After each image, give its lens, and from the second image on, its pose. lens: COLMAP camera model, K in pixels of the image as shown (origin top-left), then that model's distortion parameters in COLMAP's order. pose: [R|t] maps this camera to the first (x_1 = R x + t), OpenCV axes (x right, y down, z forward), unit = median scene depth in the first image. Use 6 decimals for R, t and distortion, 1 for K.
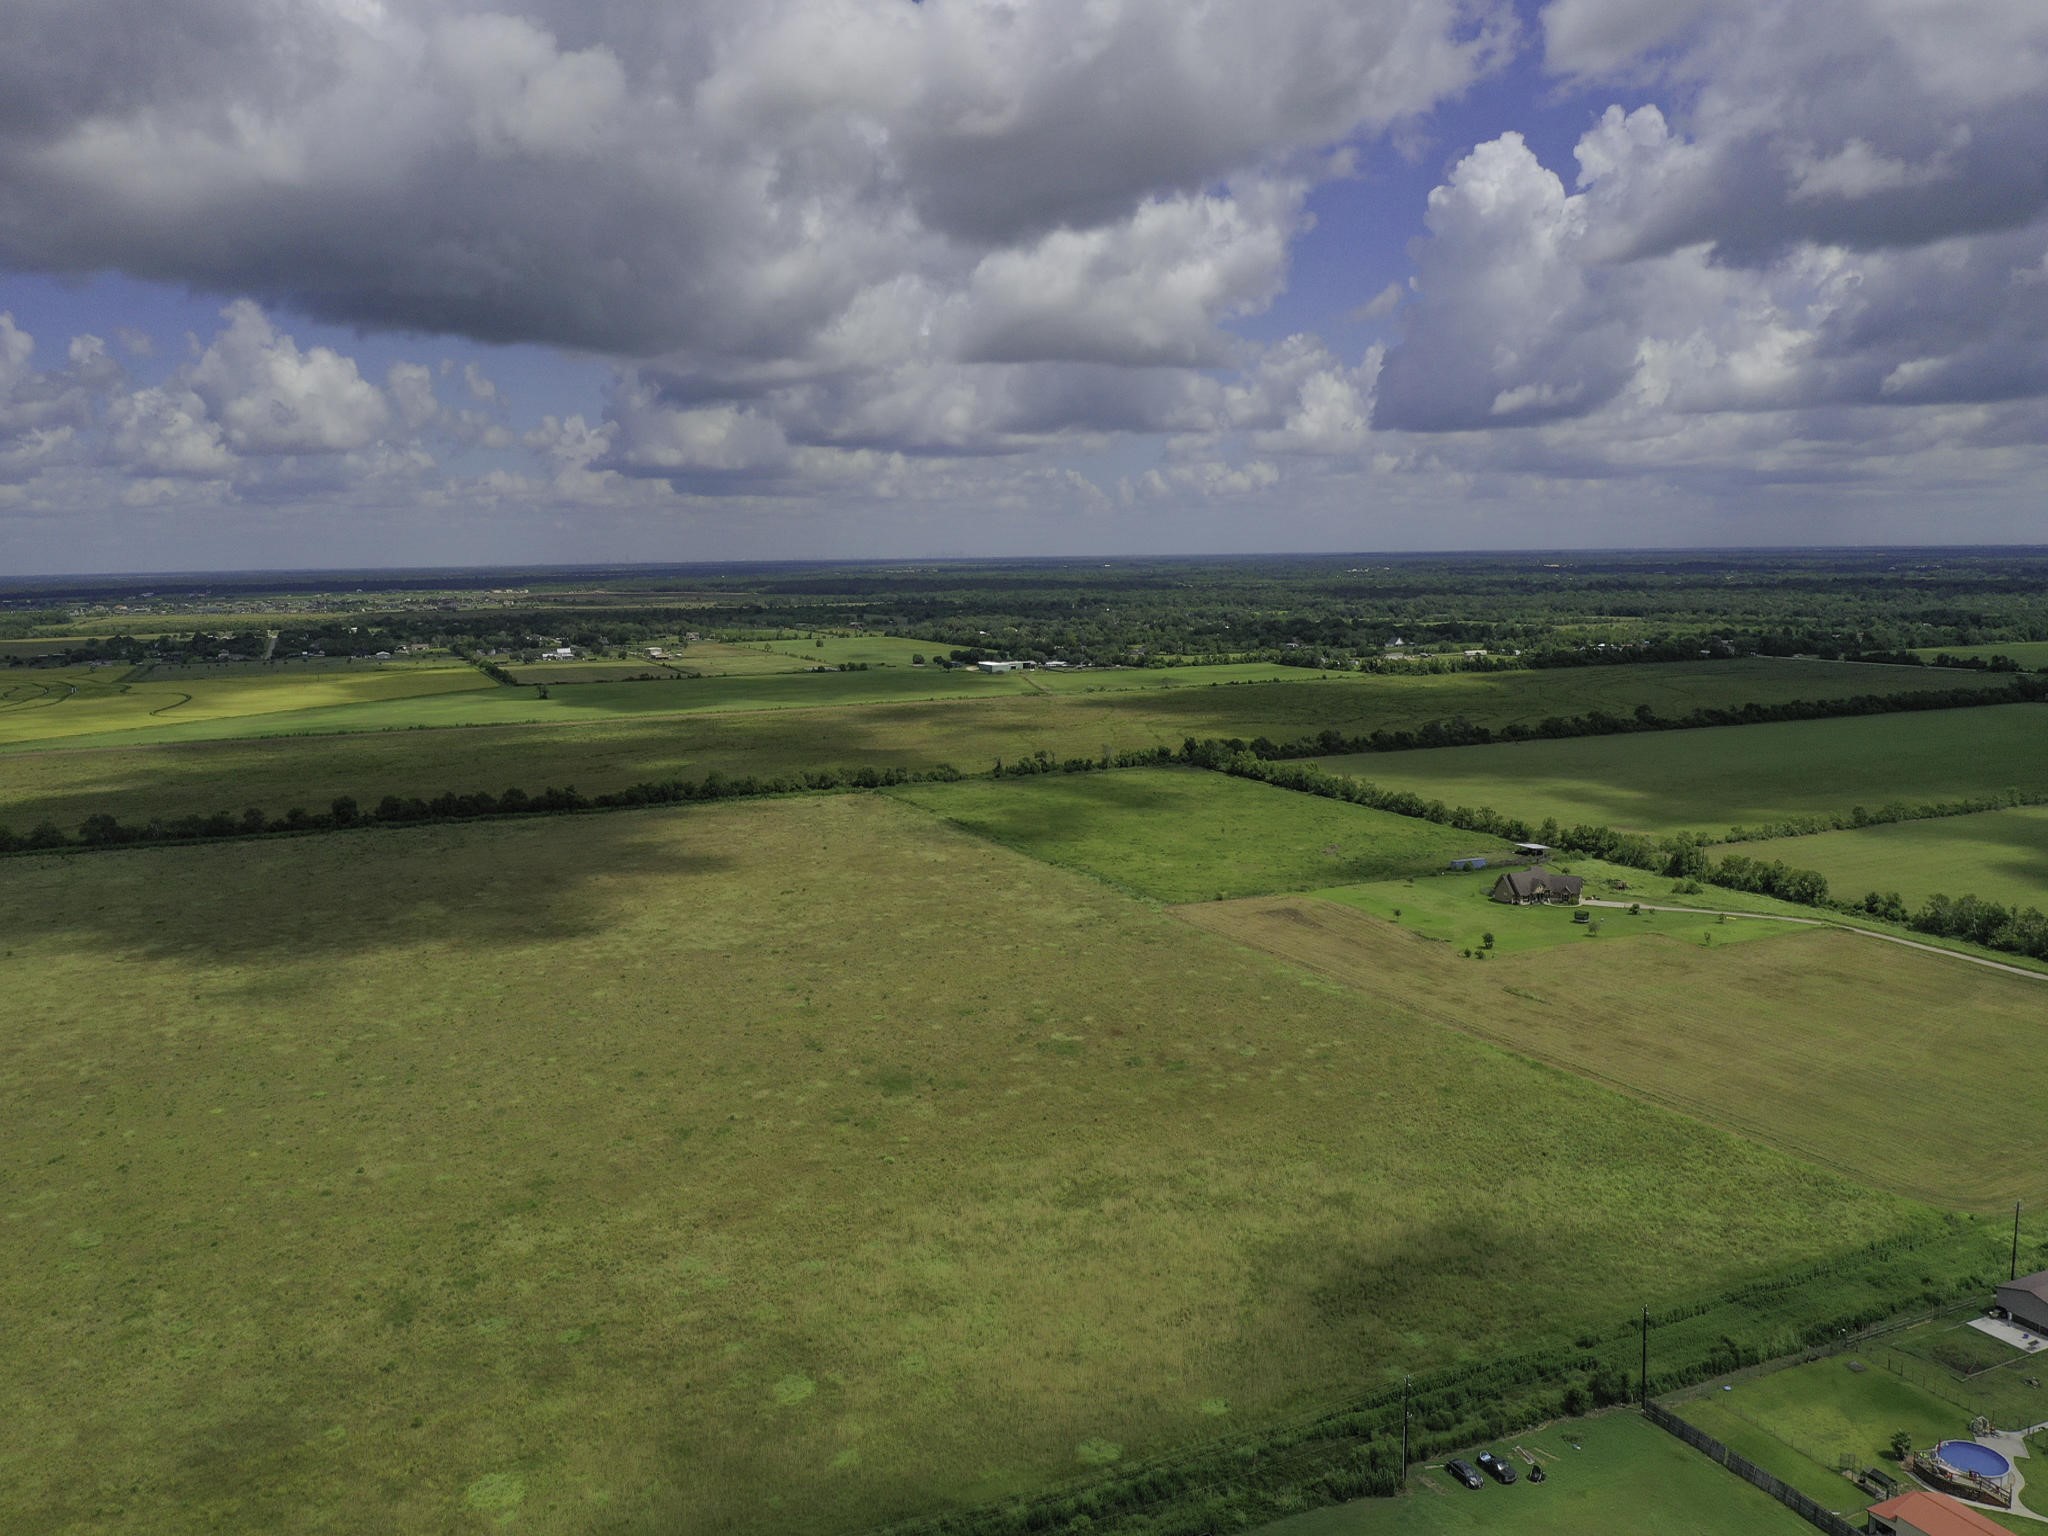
lens RADIAL K [[1585.5, 0, 1019.4], [0, 1585.5, 776.0], [0, 0, 1]] dist [-0.020272, -0.000394]
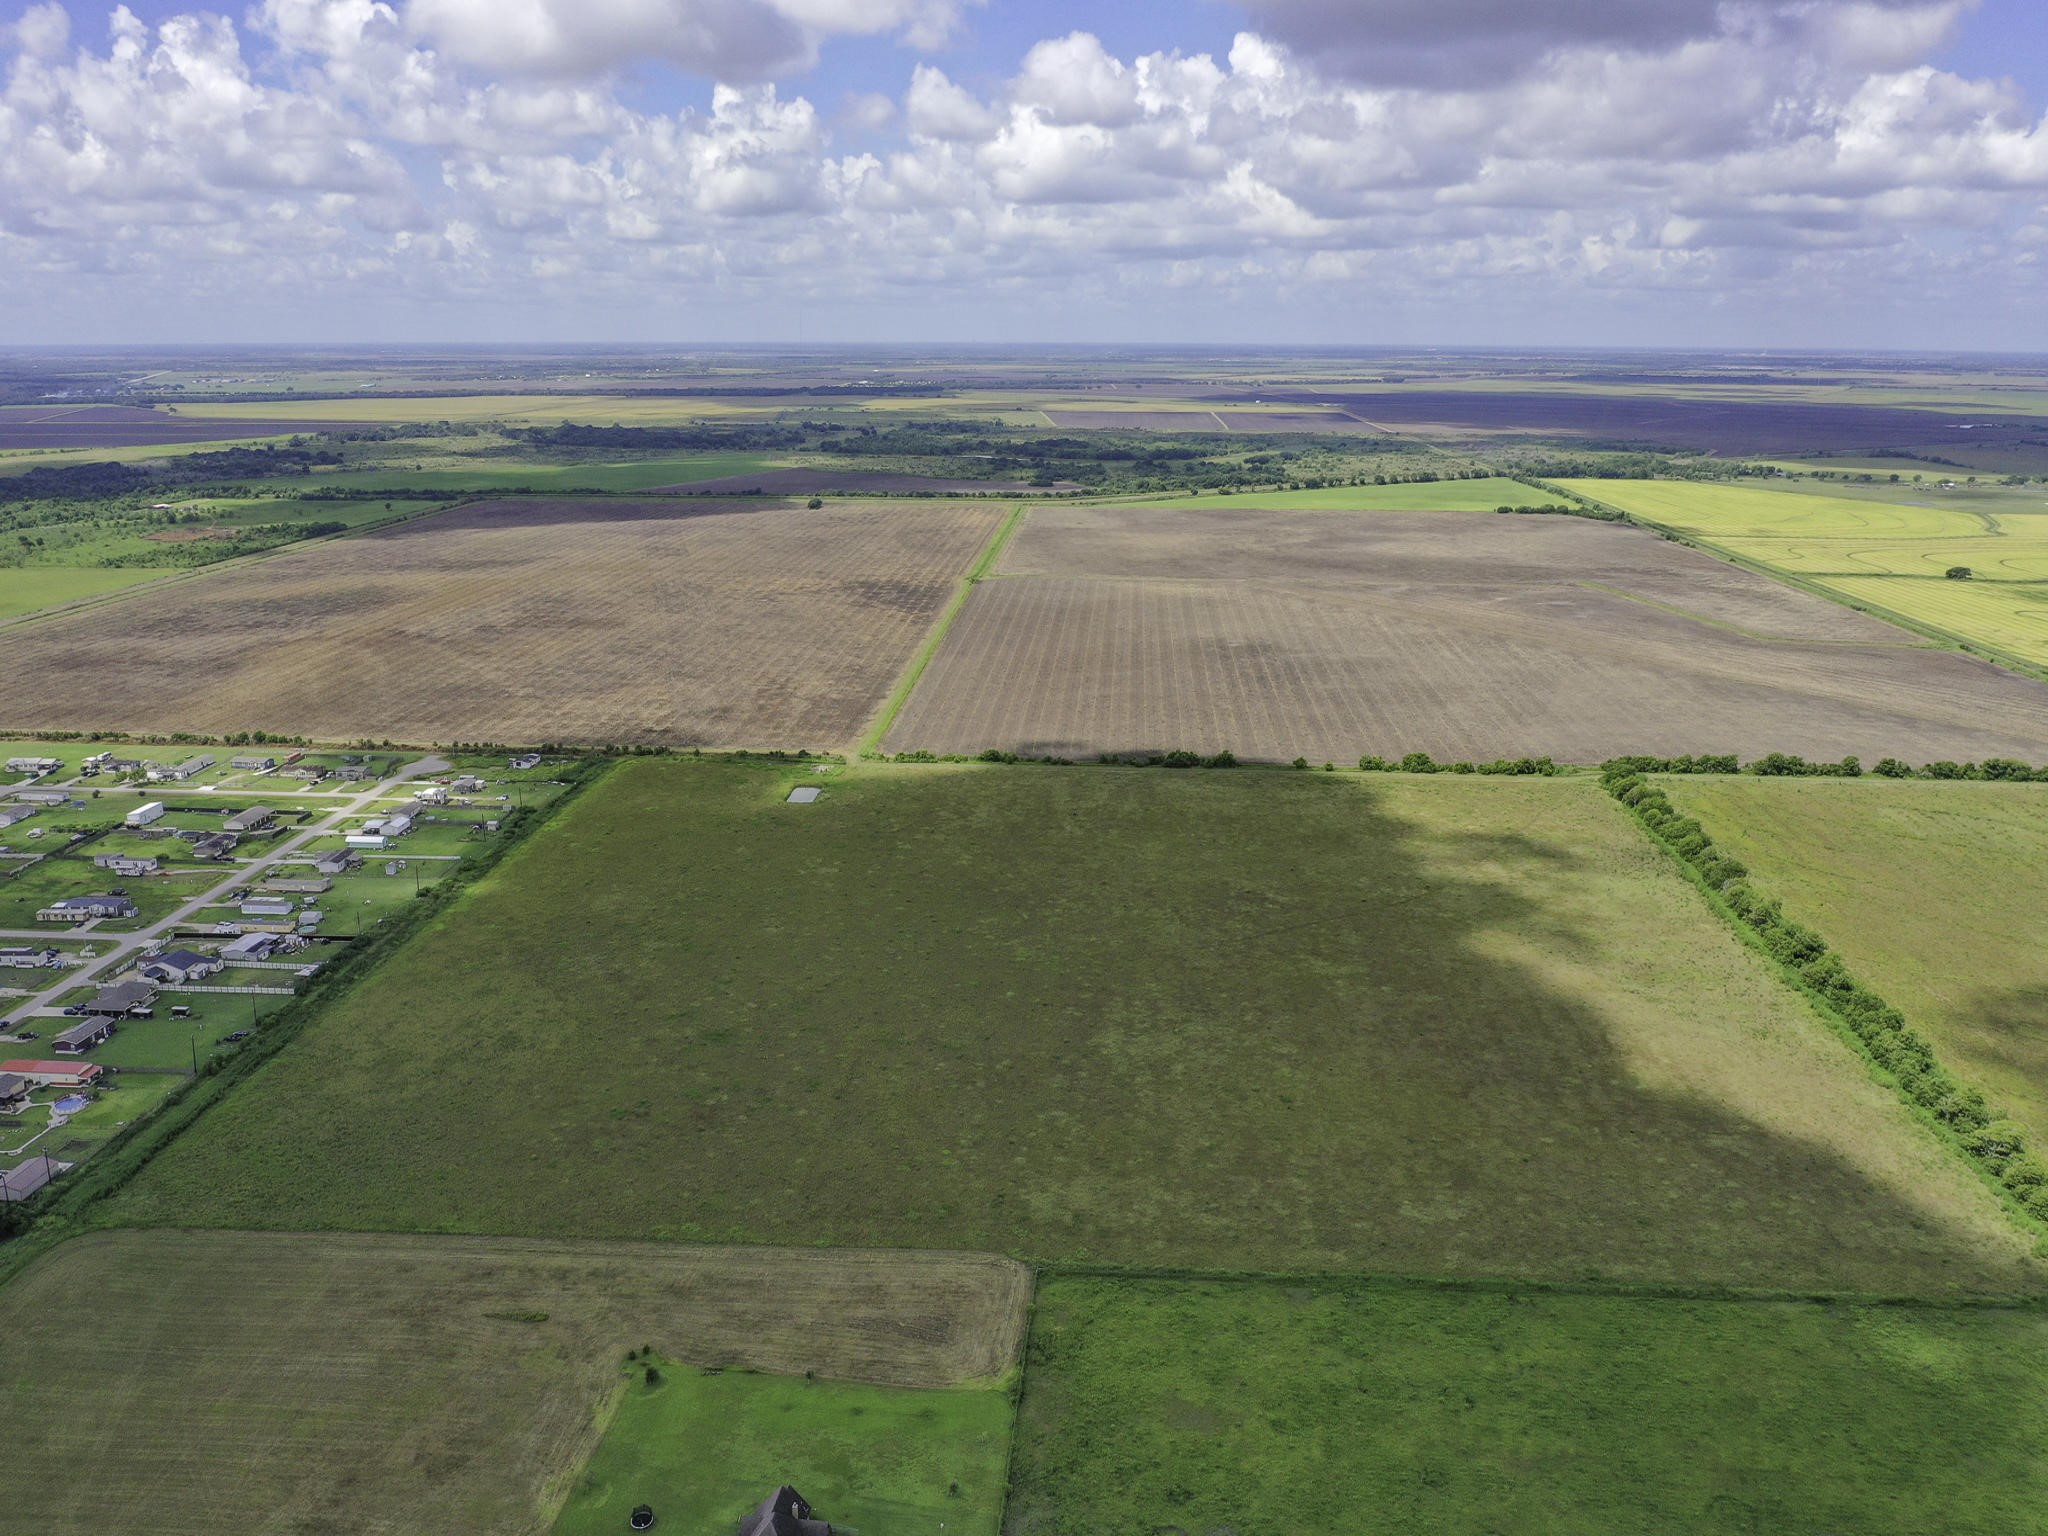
lens RADIAL K [[1585.5, 0, 1017.7], [0, 1585.5, 789.5], [0, 0, 1]] dist [-0.020272, -0.000394]
pose [[-0.475259, 0.259771, -0.840623, 1.002513], [-0.124047, 0.926095, 0.356316, -0.615912], [0.871057, 0.273619, -0.407911, 1.722081]]
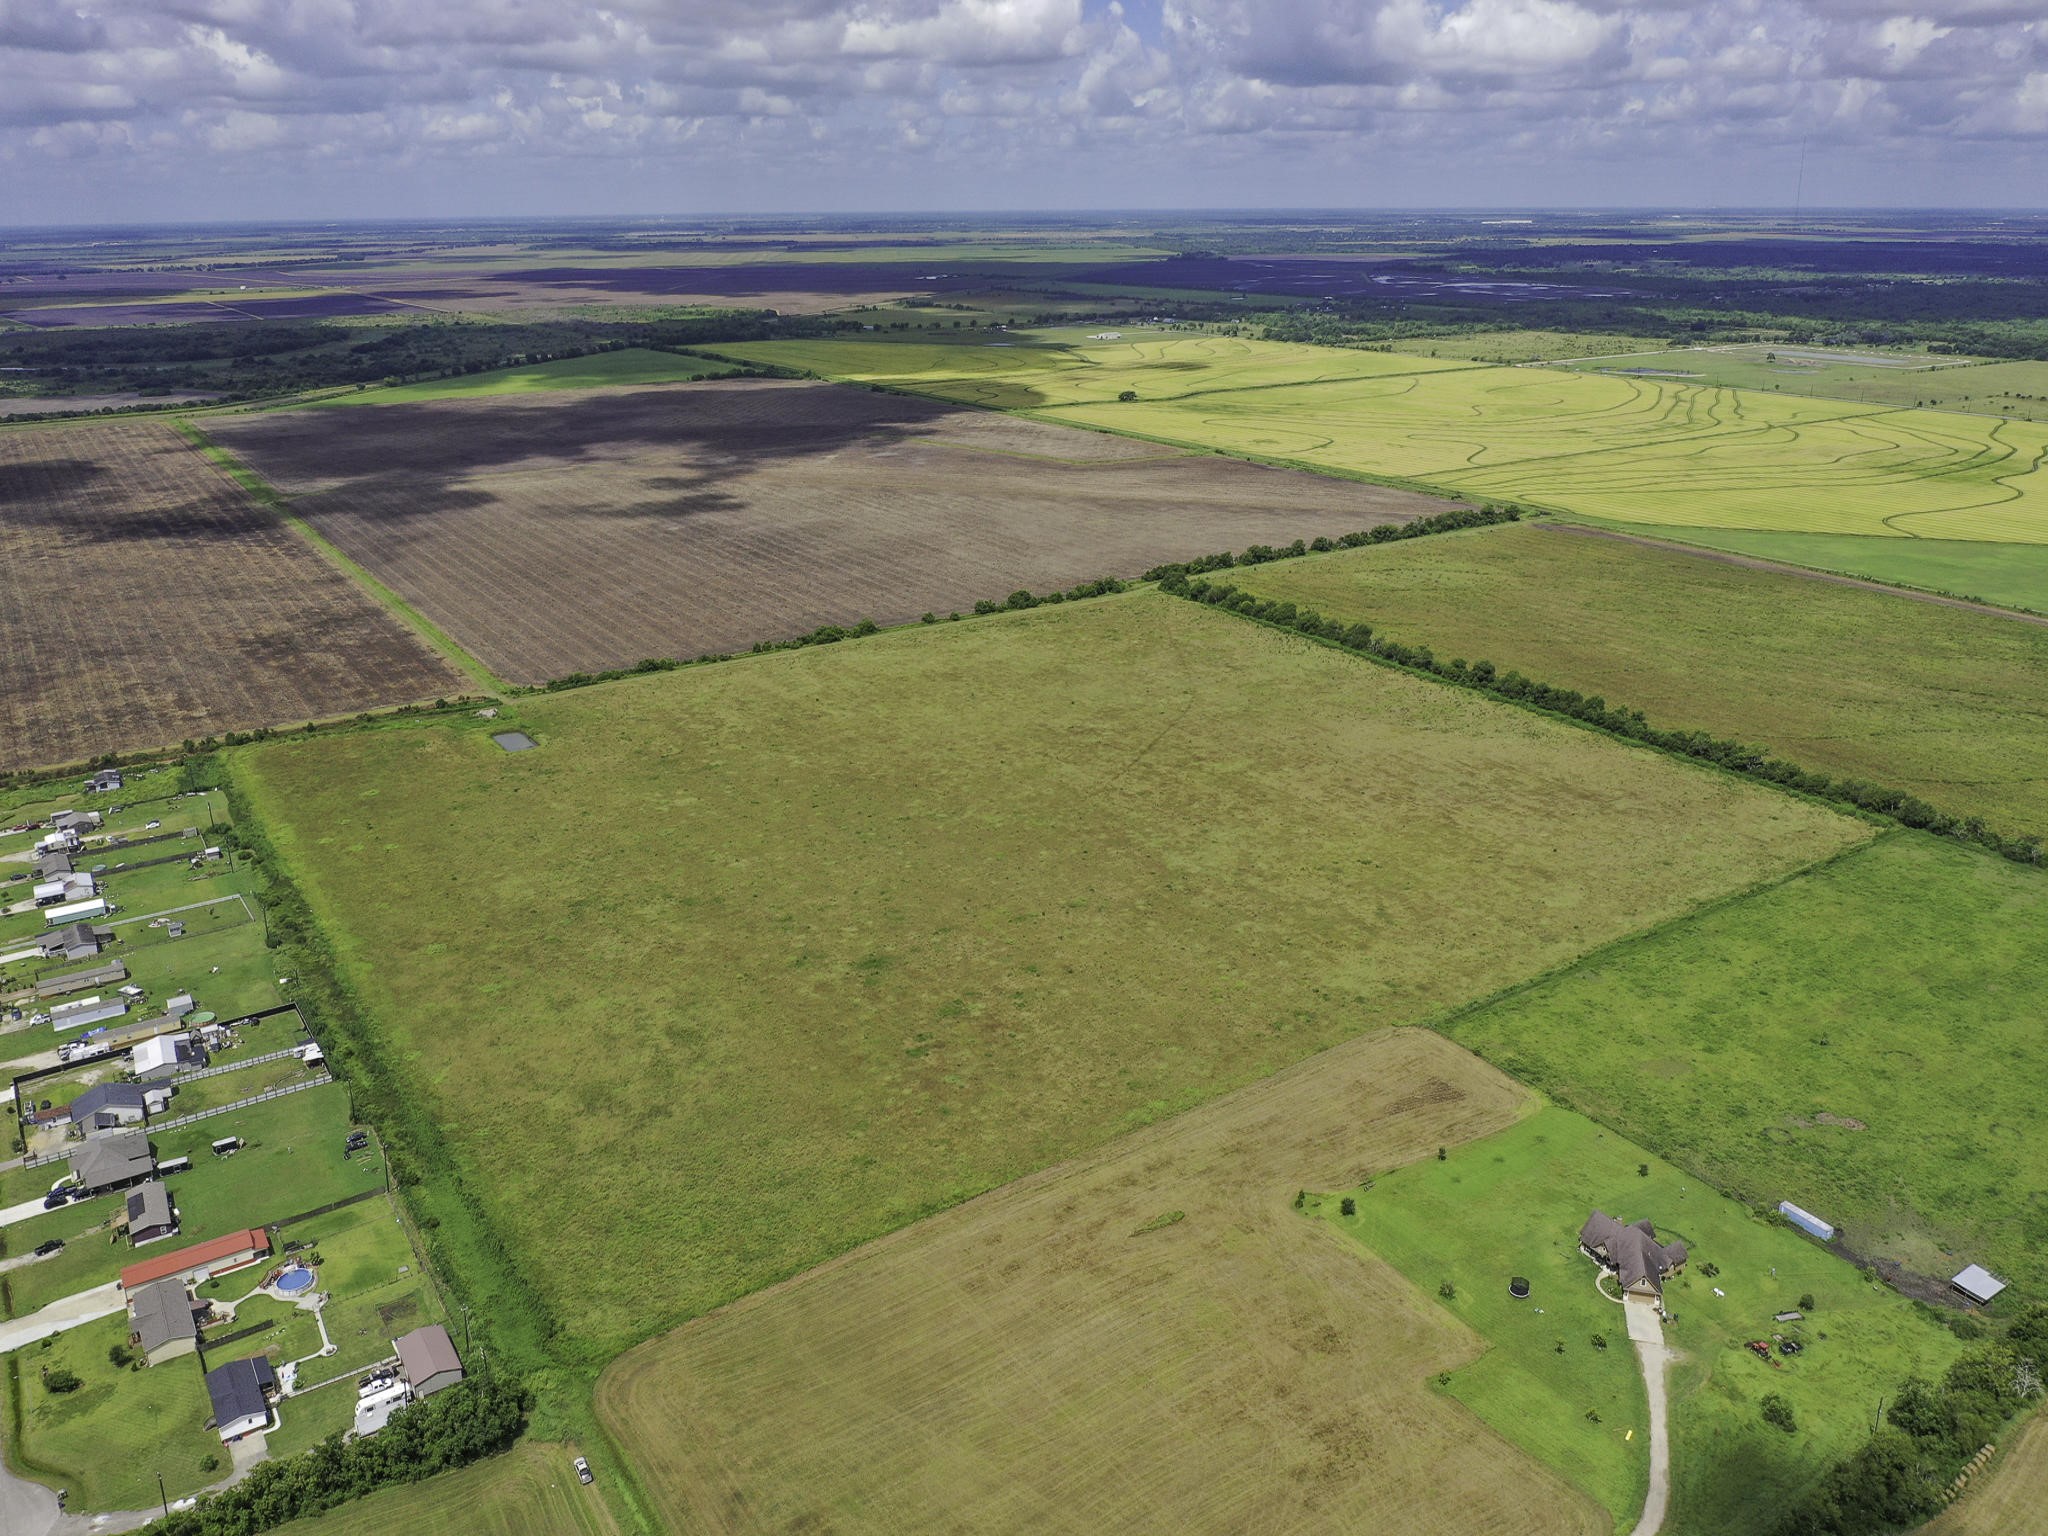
lens RADIAL K [[1585.5, 0, 1029.8], [0, 1585.5, 765.3], [0, 0, 1]] dist [-0.020272, -0.000394]
pose [[0.165357, 0.348317, -0.922677, 1.214924], [-0.138309, 0.934500, 0.327994, -0.481050], [0.976487, 0.073378, 0.202702, 0.752900]]
